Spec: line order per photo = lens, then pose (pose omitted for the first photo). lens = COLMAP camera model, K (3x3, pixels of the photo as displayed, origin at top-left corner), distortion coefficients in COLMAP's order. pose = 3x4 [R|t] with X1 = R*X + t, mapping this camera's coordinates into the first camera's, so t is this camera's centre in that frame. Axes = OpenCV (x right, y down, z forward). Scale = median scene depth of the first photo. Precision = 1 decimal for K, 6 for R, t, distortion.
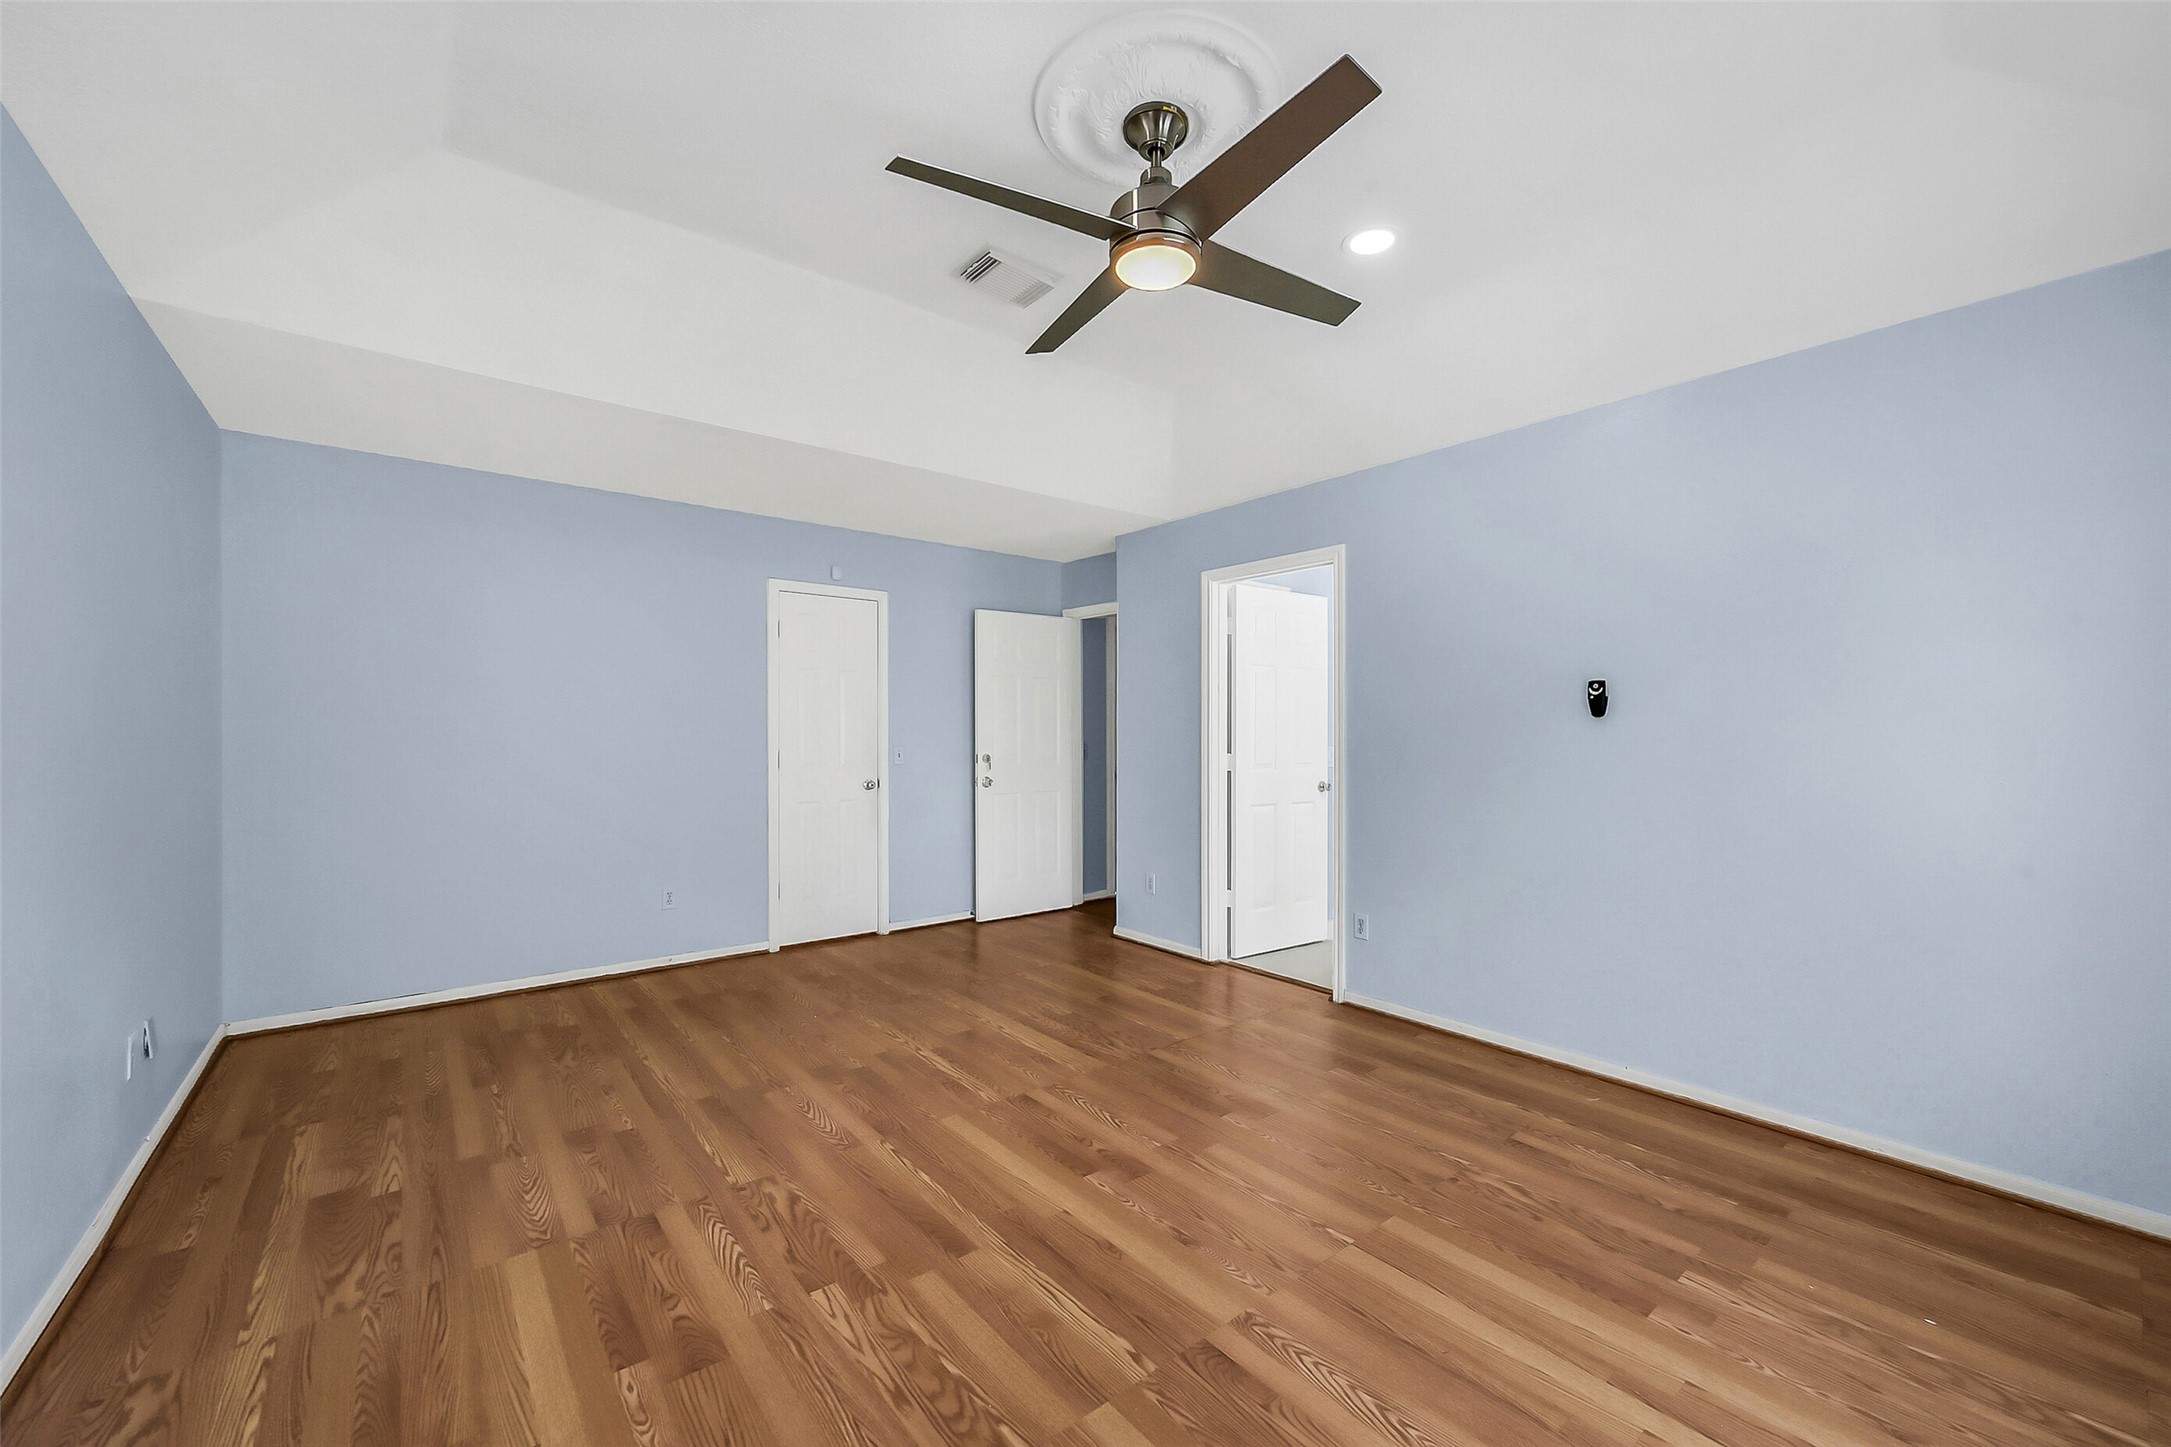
lens RADIAL K [[844.2, 0, 1071.8], [0, 844.2, 733.3], [0, 0, 1]] dist [-0.013756, 0.001353]
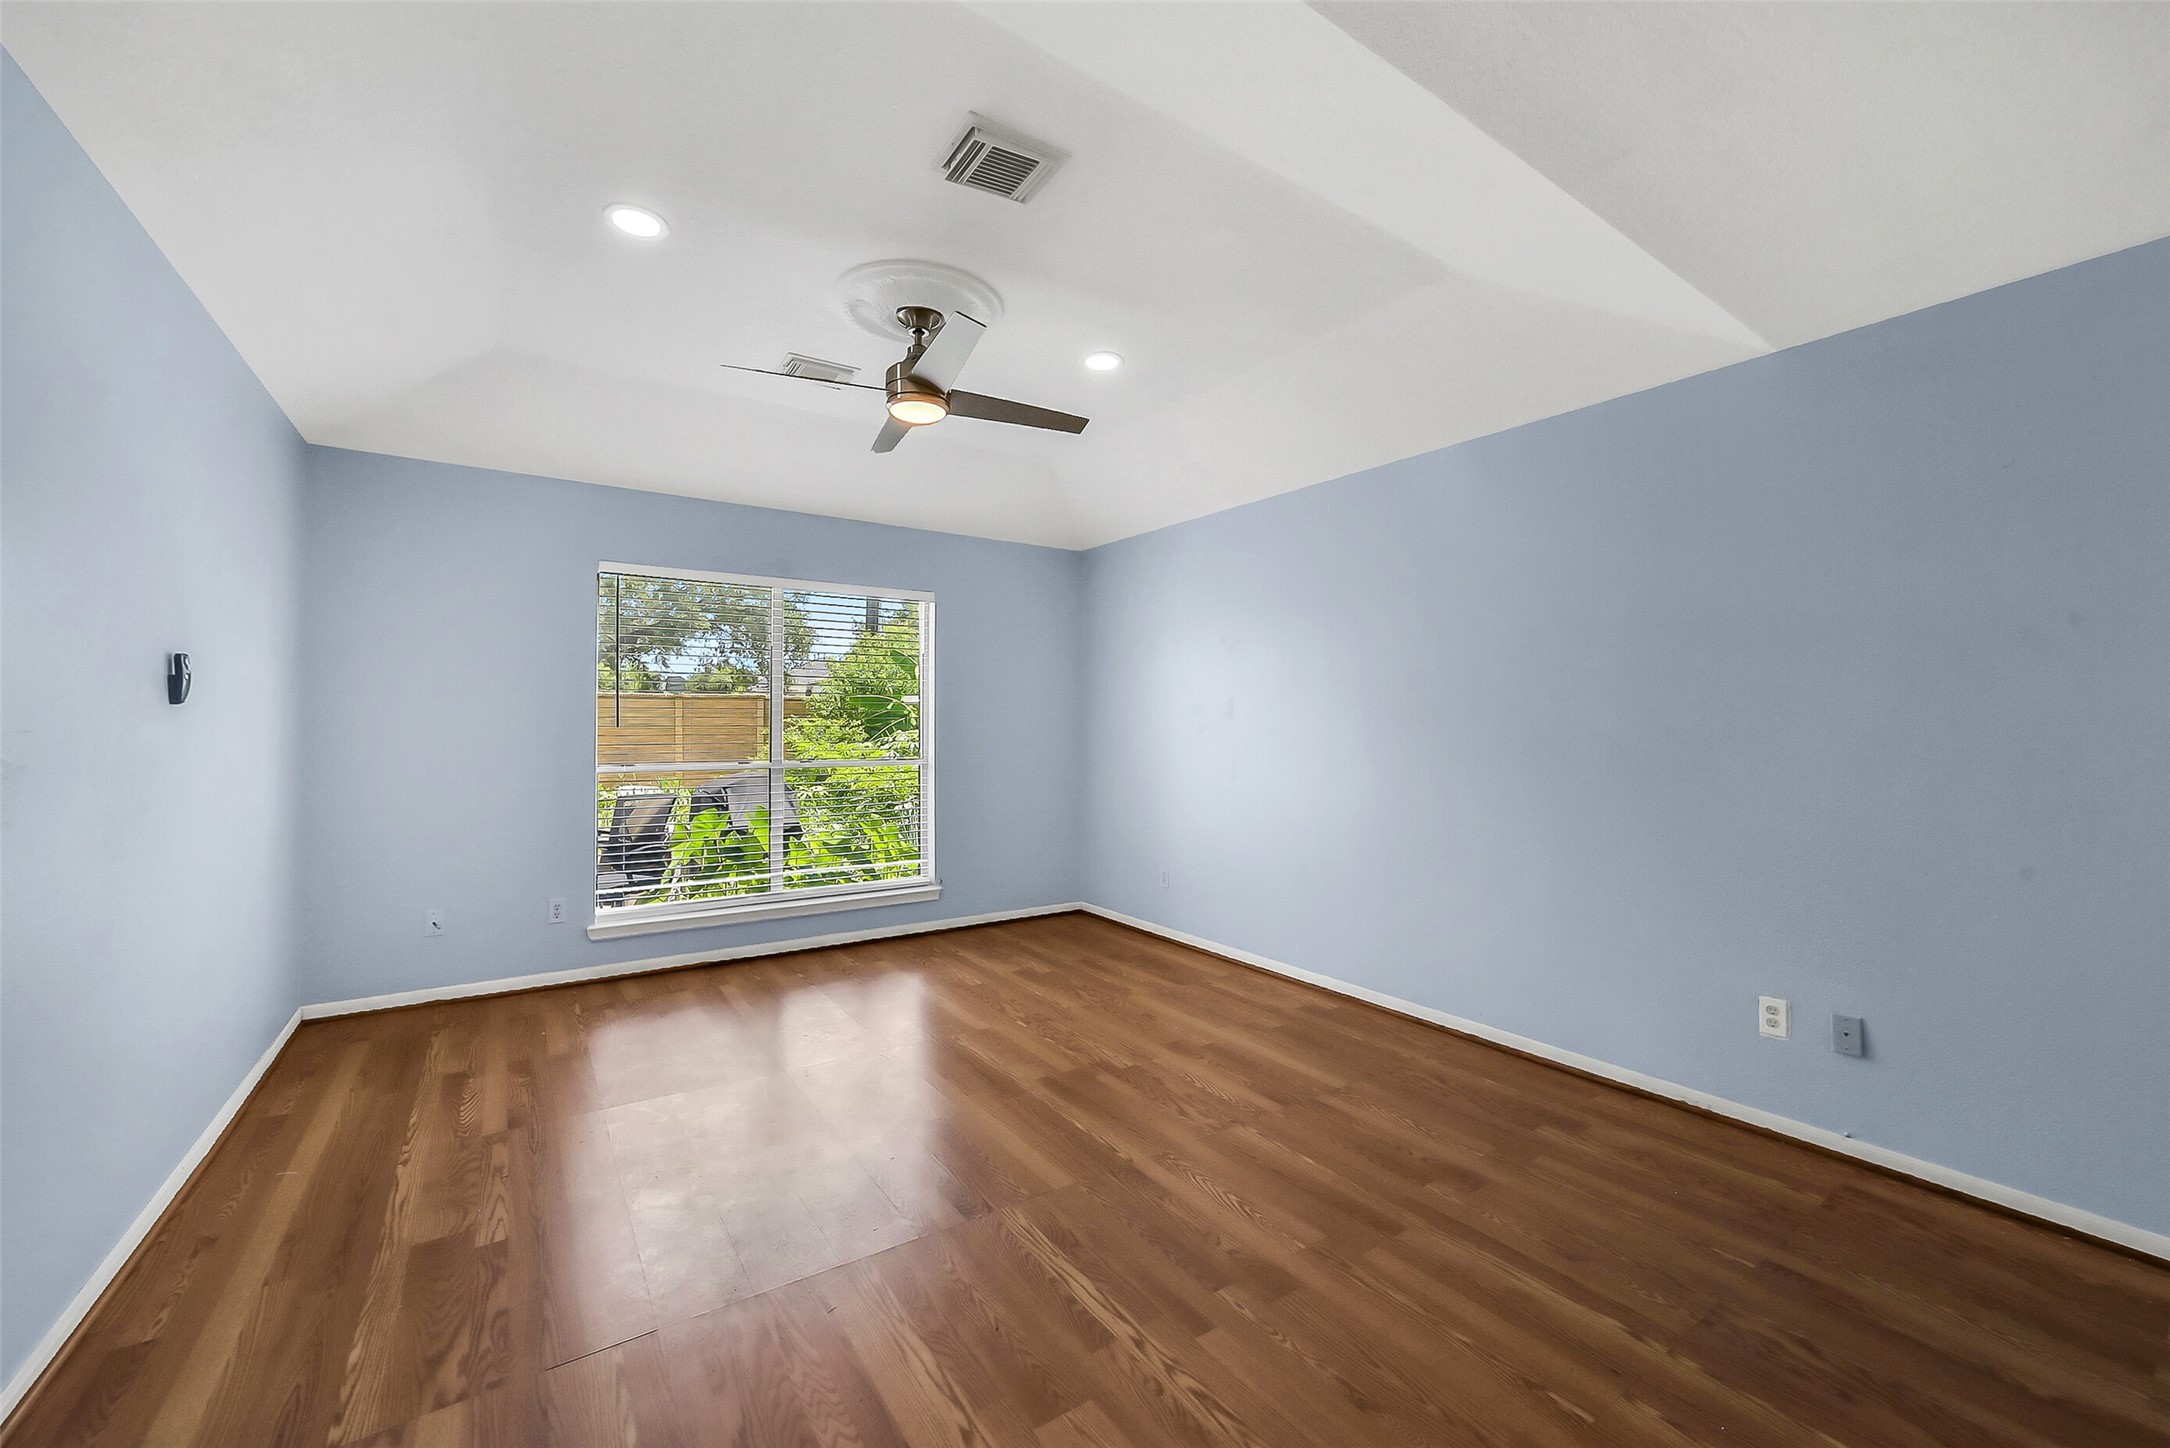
lens RADIAL K [[843.8, 0, 1084.3], [0, 843.8, 720.5], [0, 0, 1]] dist [-0.013756, 0.001353]
pose [[-0.997693, -0.005499, 0.067661, -0.227461], [-0.005984, 0.999958, -0.006968, -0.006555], [-0.067620, -0.007357, -0.997684, 1.903493]]
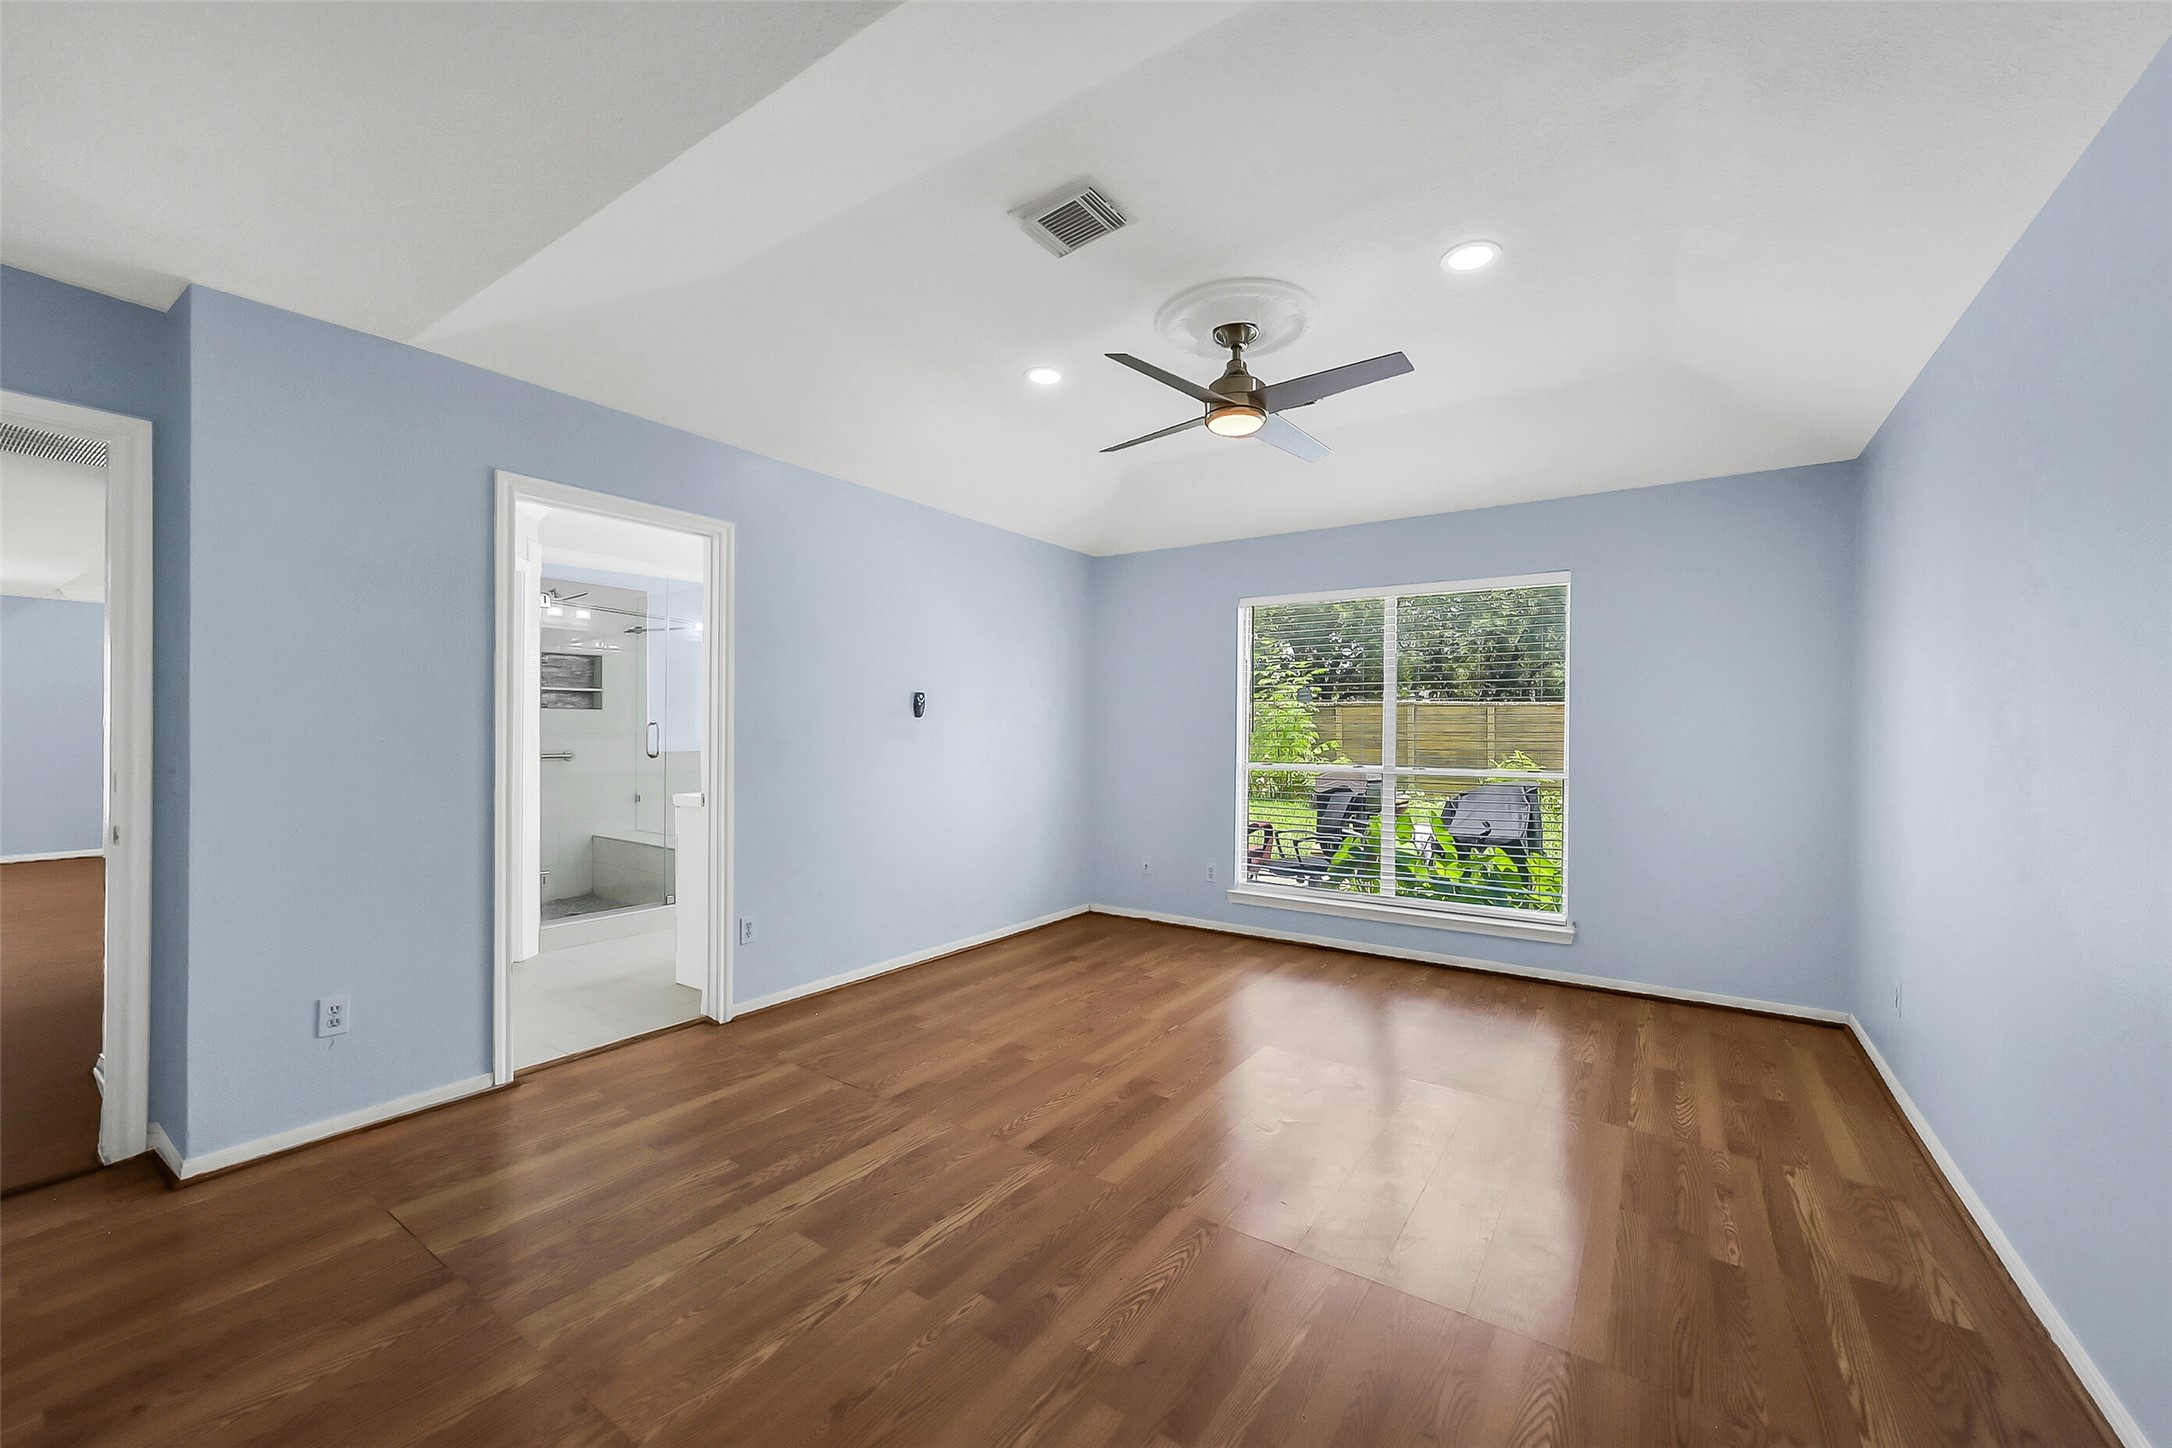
lens RADIAL K [[844.5, 0, 1100.6], [0, 844.5, 725.3], [0, 0, 1]] dist [-0.013756, 0.001353]
pose [[-0.301177, 0.000752, 0.953568, -0.997157], [-0.008052, 0.999962, -0.003331, -0.006530], [-0.953534, -0.008682, -0.301159, 1.307221]]
